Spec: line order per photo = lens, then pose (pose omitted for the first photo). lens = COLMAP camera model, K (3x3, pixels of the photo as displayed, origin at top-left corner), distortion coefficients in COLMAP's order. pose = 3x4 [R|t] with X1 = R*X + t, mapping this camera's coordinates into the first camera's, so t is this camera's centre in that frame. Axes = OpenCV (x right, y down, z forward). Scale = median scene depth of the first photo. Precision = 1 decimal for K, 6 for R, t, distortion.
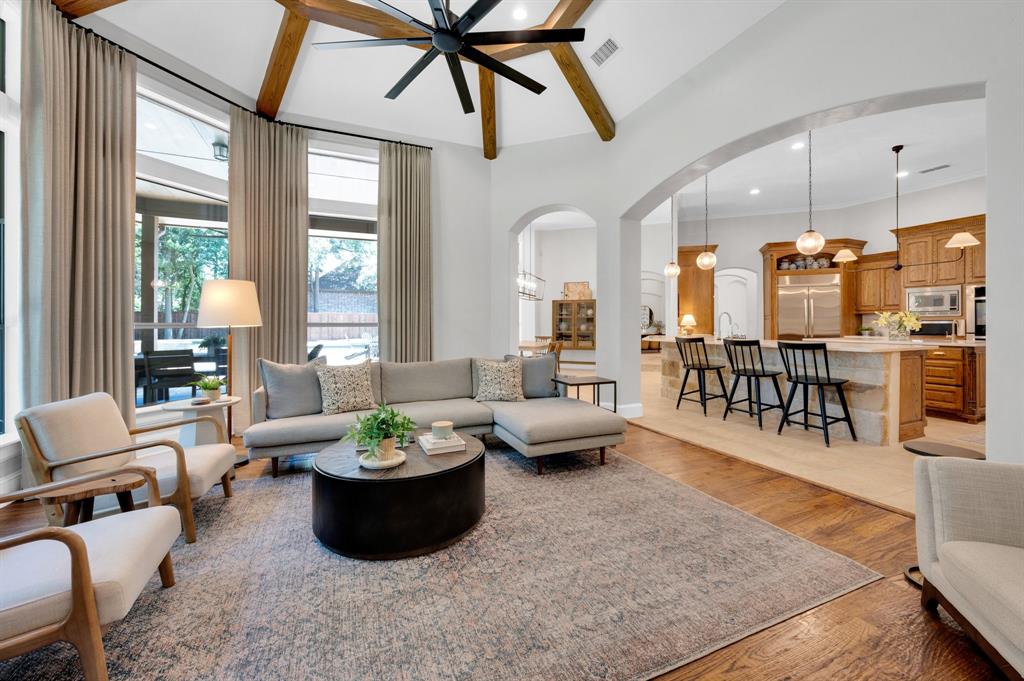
lens RADIAL K [[407.9, 0, 517.3], [0, 407.9, 324.4], [0, 0, 1]] dist [0.002010, 0.000521]
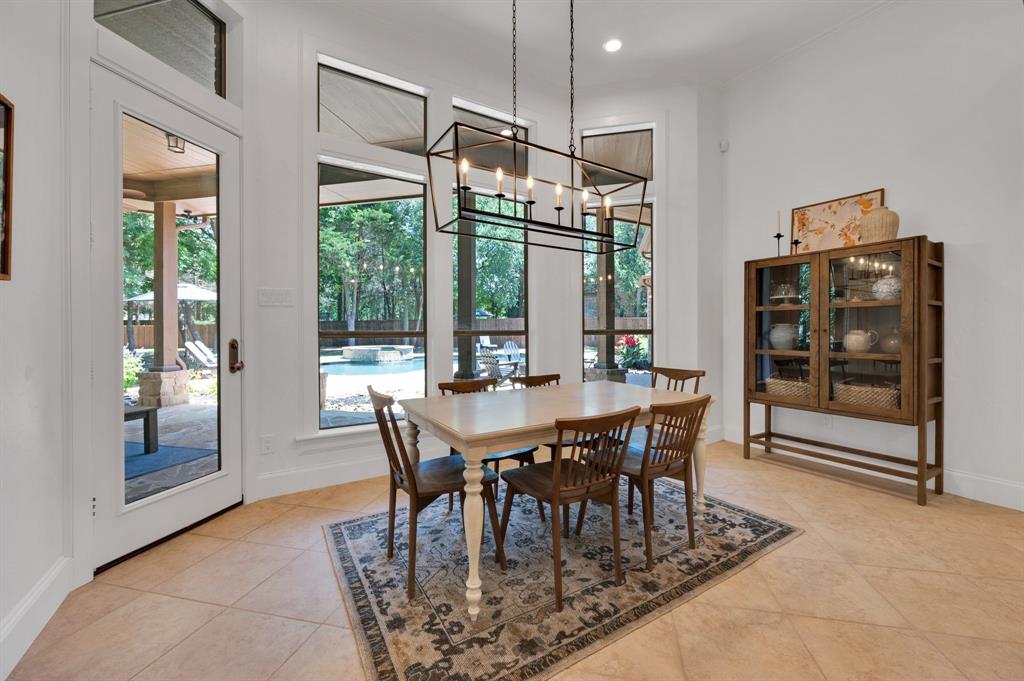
lens RADIAL K [[407.9, 0, 509.1], [0, 407.9, 334.8], [0, 0, 1]] dist [0.002010, 0.000521]
pose [[0.788375, 0.001742, -0.615193, 0.199767], [-0.000784, 0.999998, 0.001827, 0.004272], [0.615195, -0.000958, 0.788374, 0.837848]]
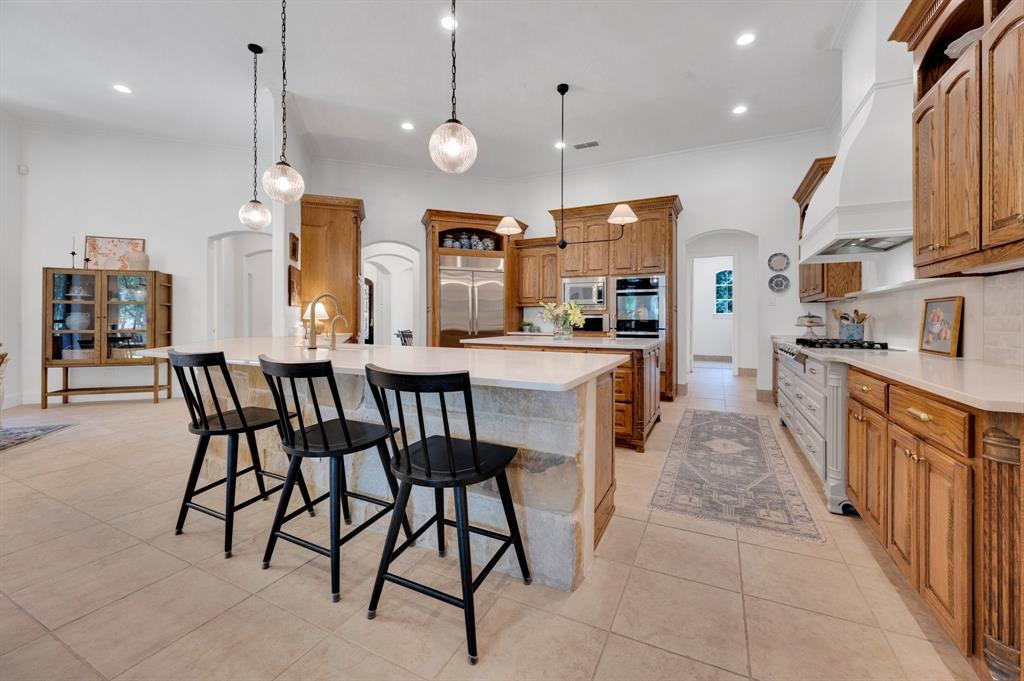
lens RADIAL K [[407.9, 0, 513.3], [0, 407.9, 316.9], [0, 0, 1]] dist [0.002010, 0.000521]
pose [[0.771298, 0.005569, 0.636449, 0.292496], [-0.003883, 0.999984, -0.004044, -0.000478], [-0.636462, 0.000648, 0.771308, 0.367483]]
